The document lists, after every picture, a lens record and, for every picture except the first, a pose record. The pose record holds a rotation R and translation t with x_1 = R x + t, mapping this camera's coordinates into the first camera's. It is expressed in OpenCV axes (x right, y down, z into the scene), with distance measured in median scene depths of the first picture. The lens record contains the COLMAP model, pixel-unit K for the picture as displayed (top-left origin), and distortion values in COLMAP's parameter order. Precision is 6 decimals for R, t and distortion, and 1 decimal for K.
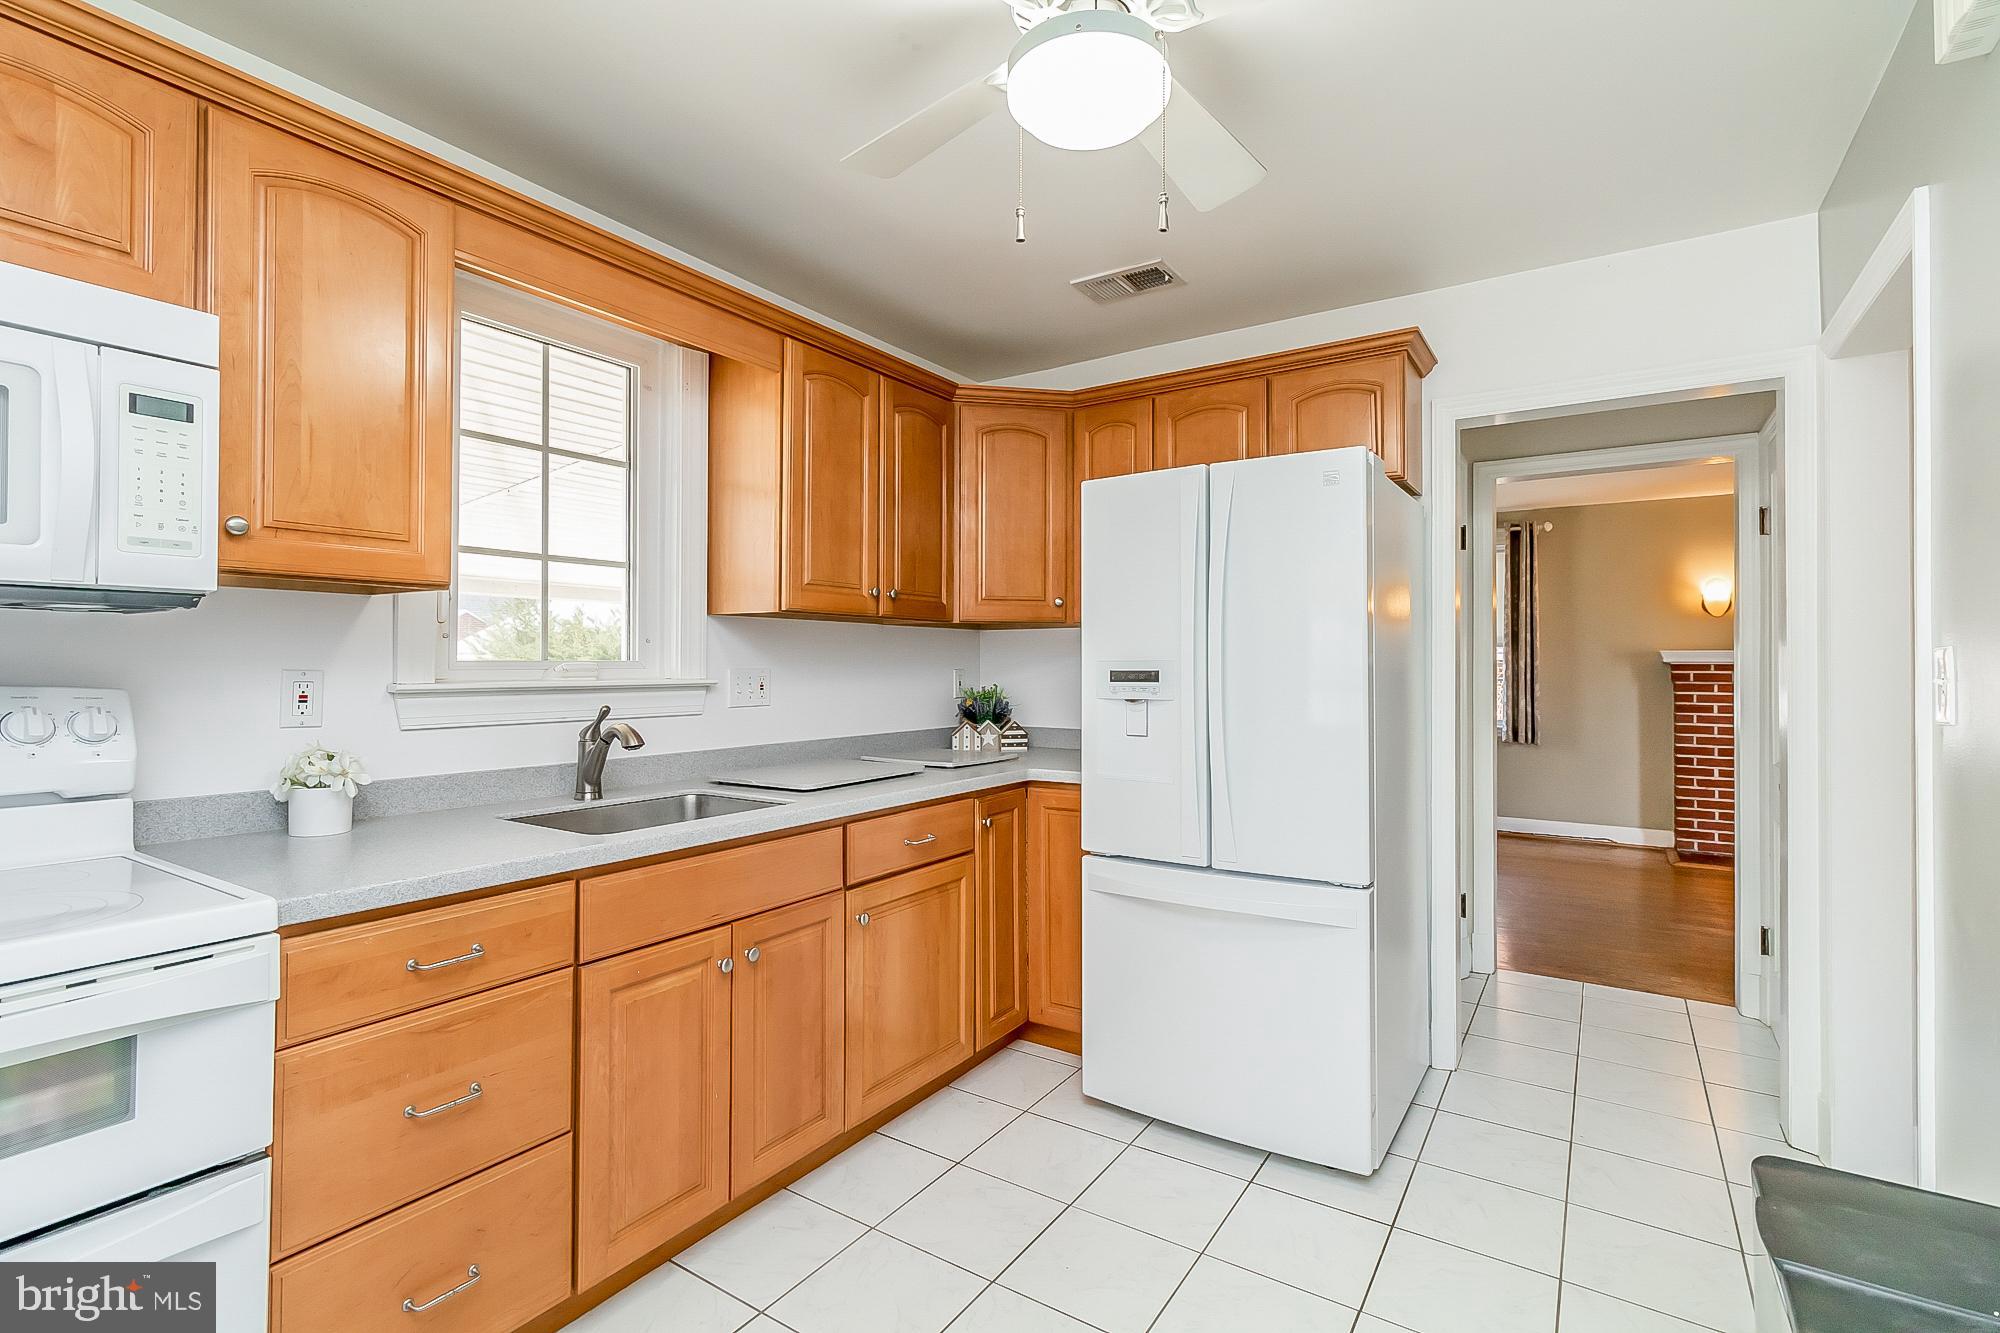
lens RADIAL K [[930.9, 0, 992.8], [0, 930.9, 658.7], [0, 0, 1]] dist [-0.000030, -0.000546]
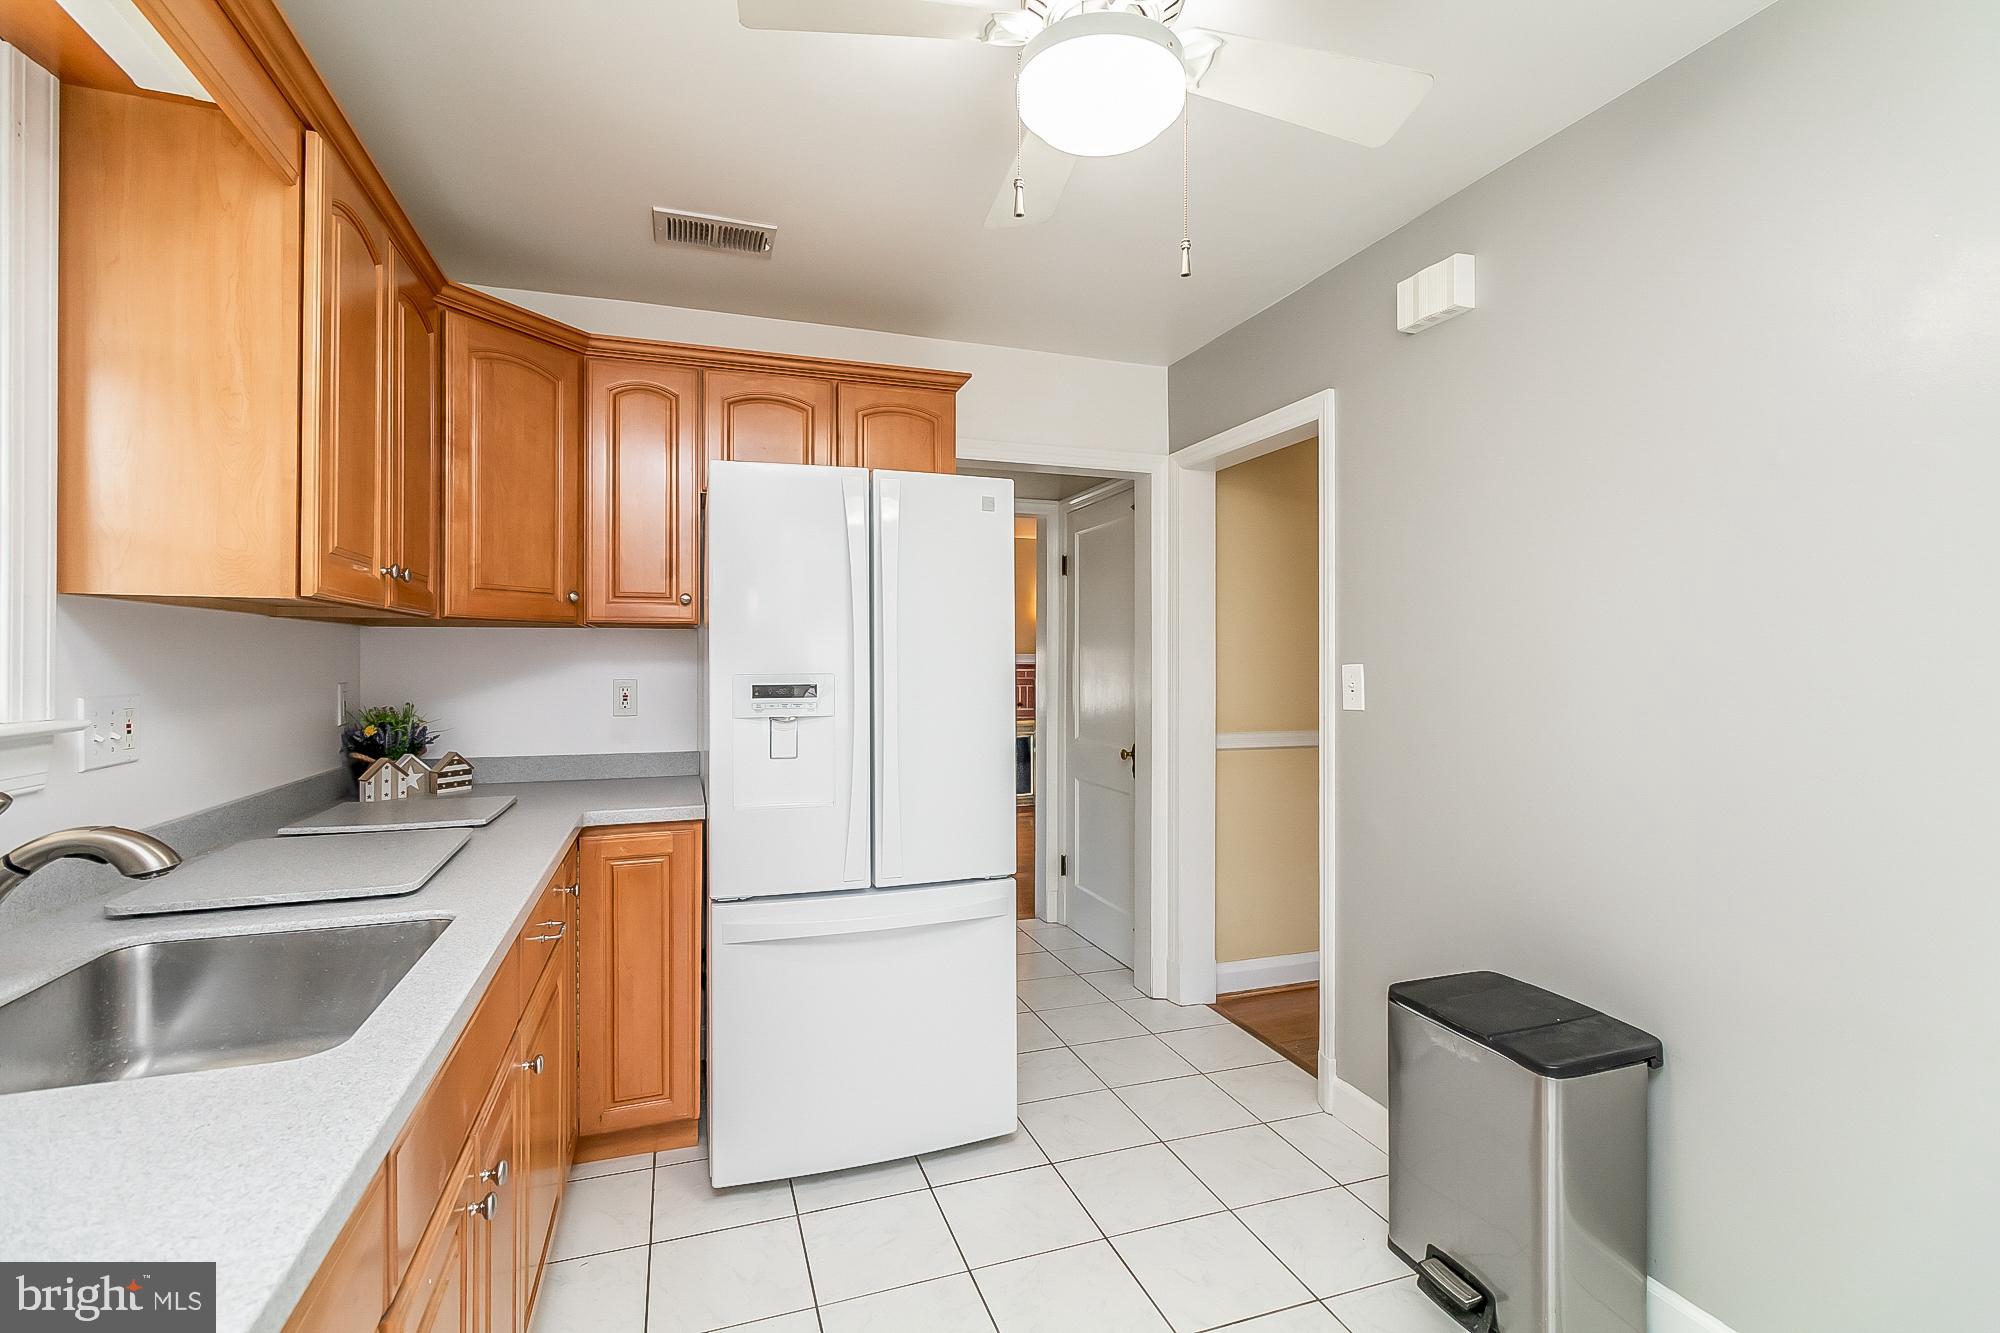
lens RADIAL K [[939.4, 0, 1000.0], [0, 939.4, 666.5], [0, 0, 1]] dist [0.025147, -0.000091]
pose [[0.607865, -0.005962, 0.794018, -0.439225], [-0.004649, 0.999928, 0.011067, -0.016090], [-0.794027, -0.010419, 0.607794, 0.285276]]
